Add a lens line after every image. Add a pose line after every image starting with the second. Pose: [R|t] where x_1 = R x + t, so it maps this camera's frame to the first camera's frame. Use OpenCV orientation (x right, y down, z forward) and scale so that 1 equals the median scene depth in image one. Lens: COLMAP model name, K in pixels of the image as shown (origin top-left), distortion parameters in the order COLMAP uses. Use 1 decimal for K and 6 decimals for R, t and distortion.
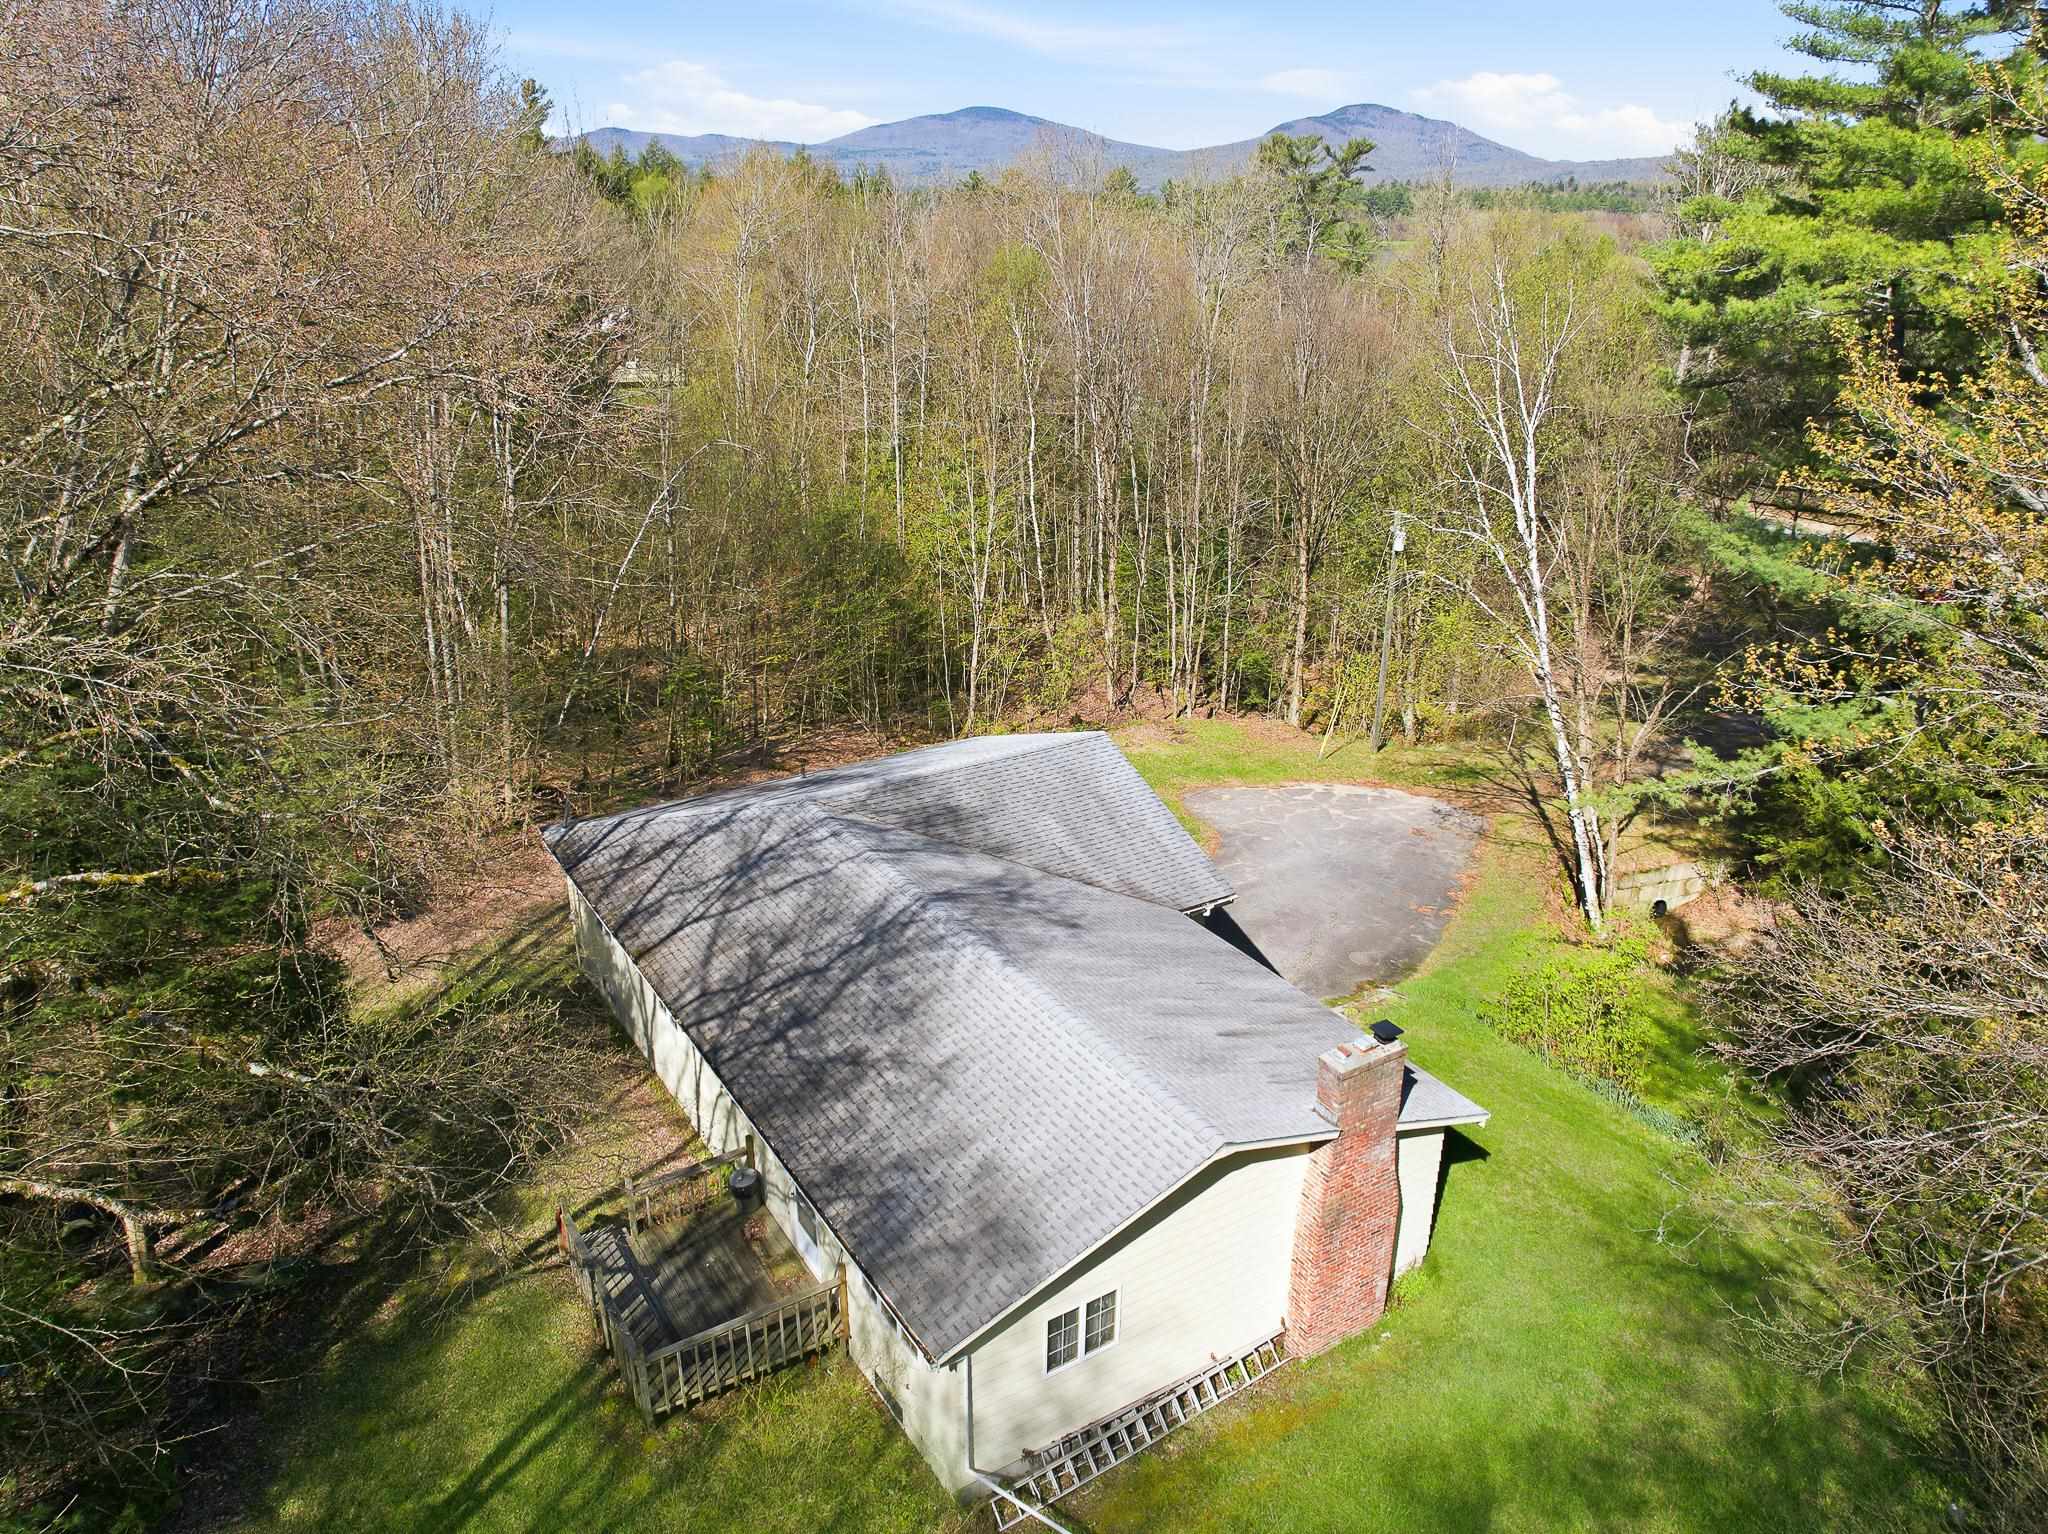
lens RADIAL K [[1436.6, 0, 1024.0], [0, 1436.6, 767.0], [0, 0, 1]] dist [-0.033799, 0.002686]
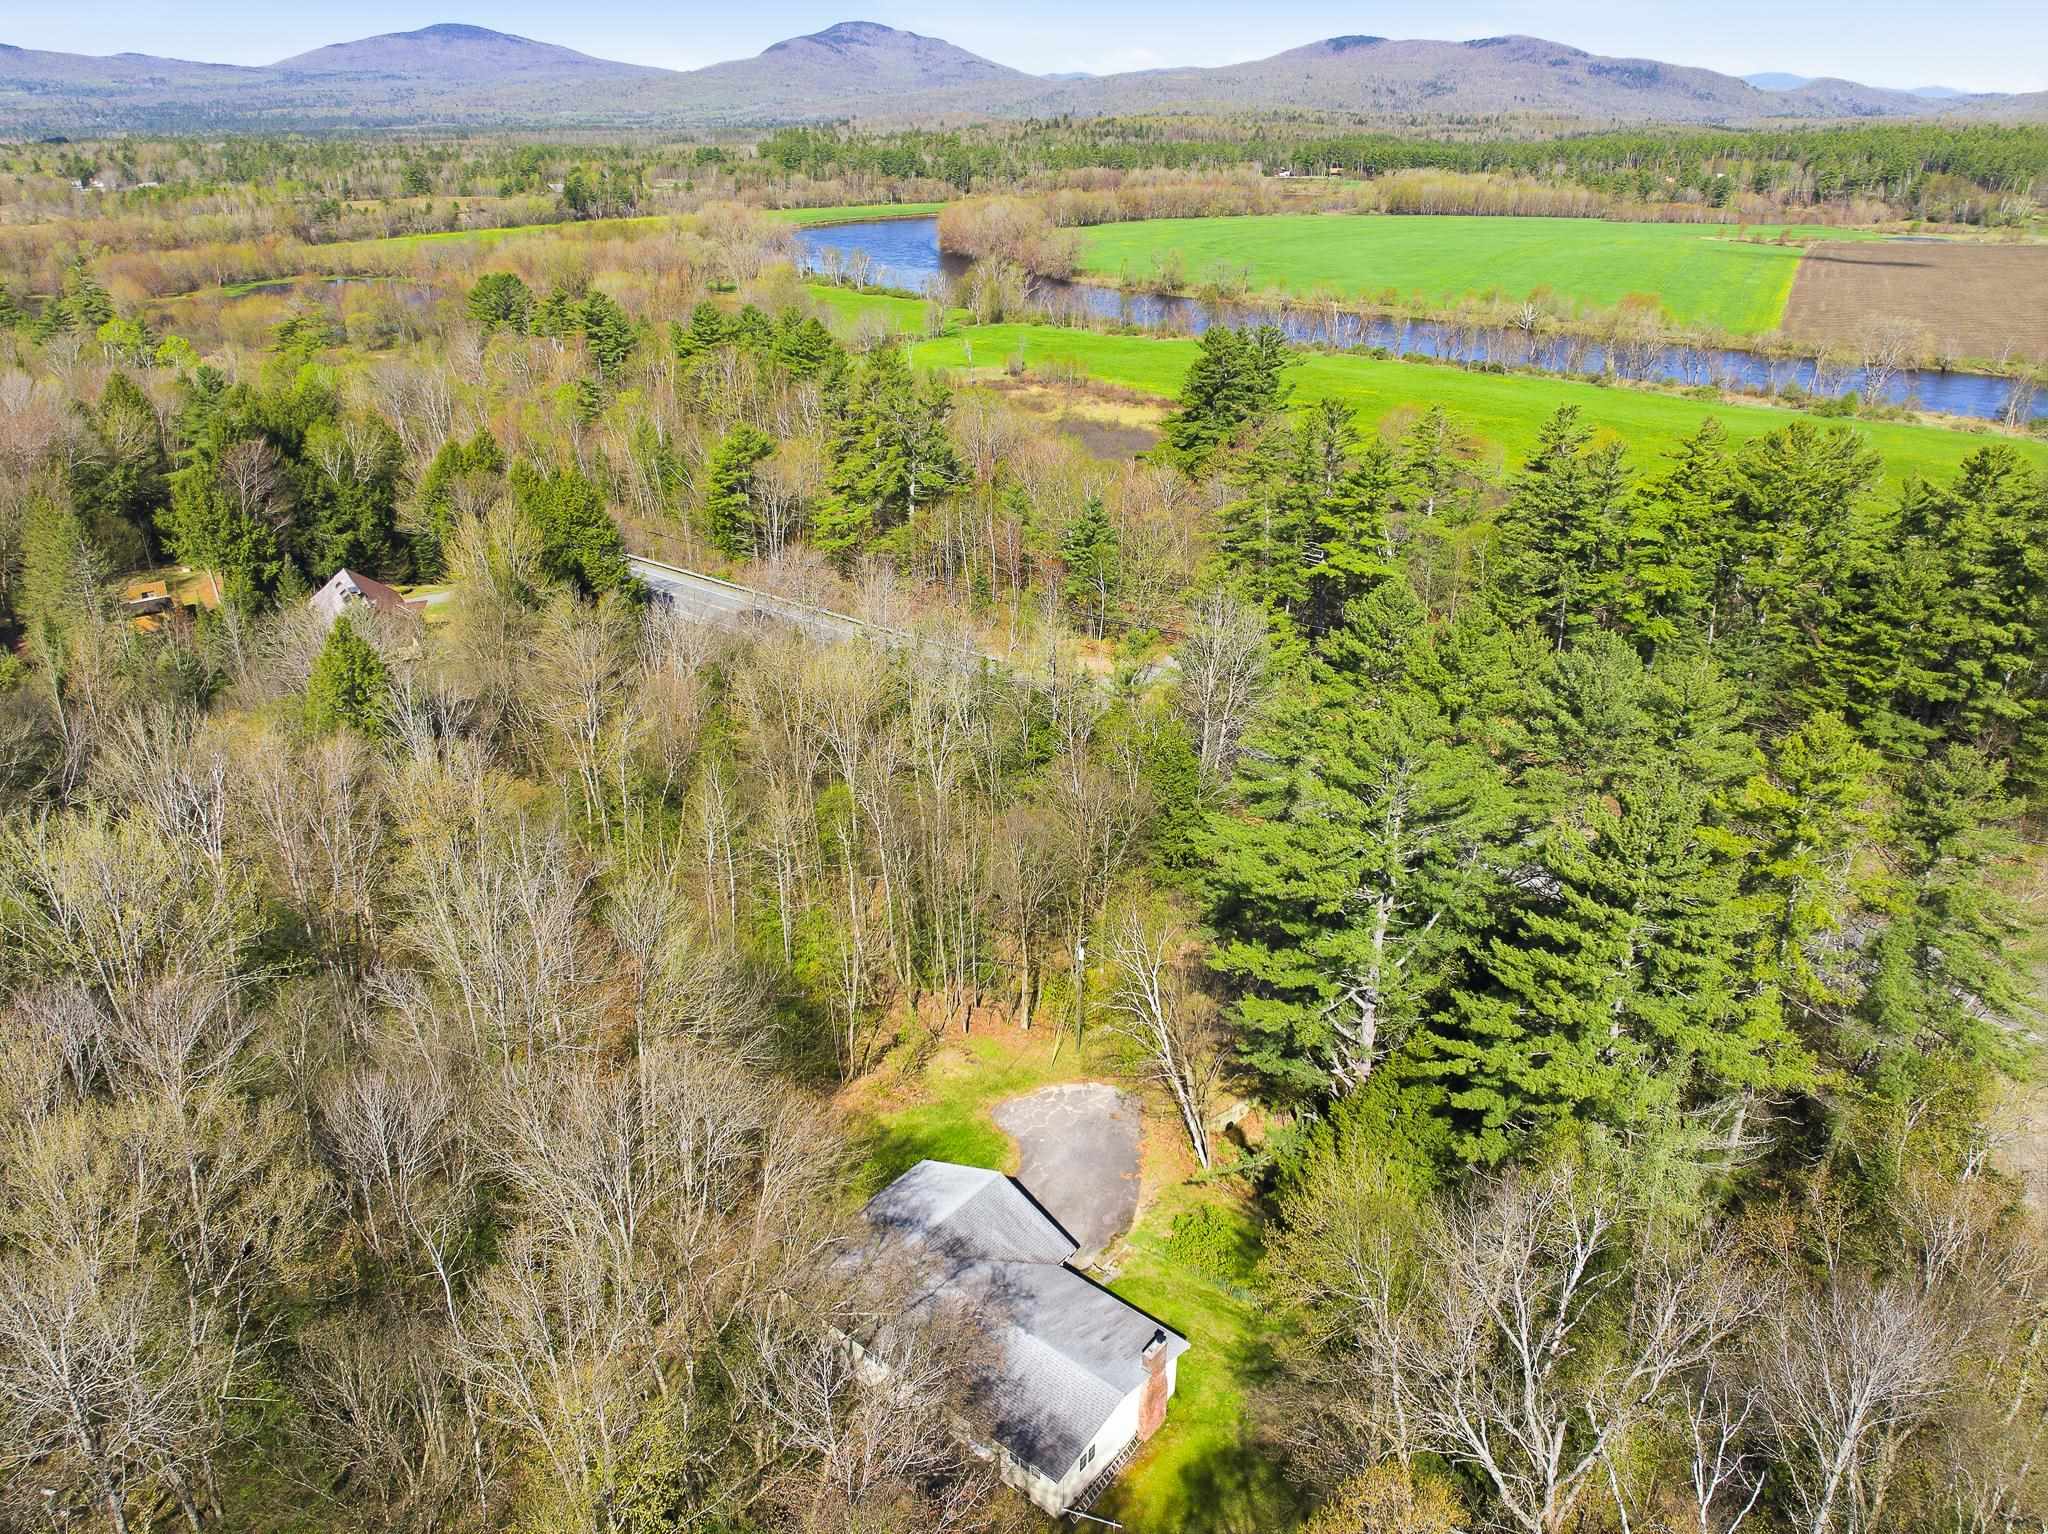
lens RADIAL K [[1436.6, 0, 1024.0], [0, 1436.6, 767.0], [0, 0, 1]] dist [-0.033799, 0.002686]
pose [[0.949957, -0.140970, 0.278765, -0.650189], [0.127413, 0.989634, 0.066263, -1.165267], [-0.285216, -0.027429, 0.958071, -1.691870]]
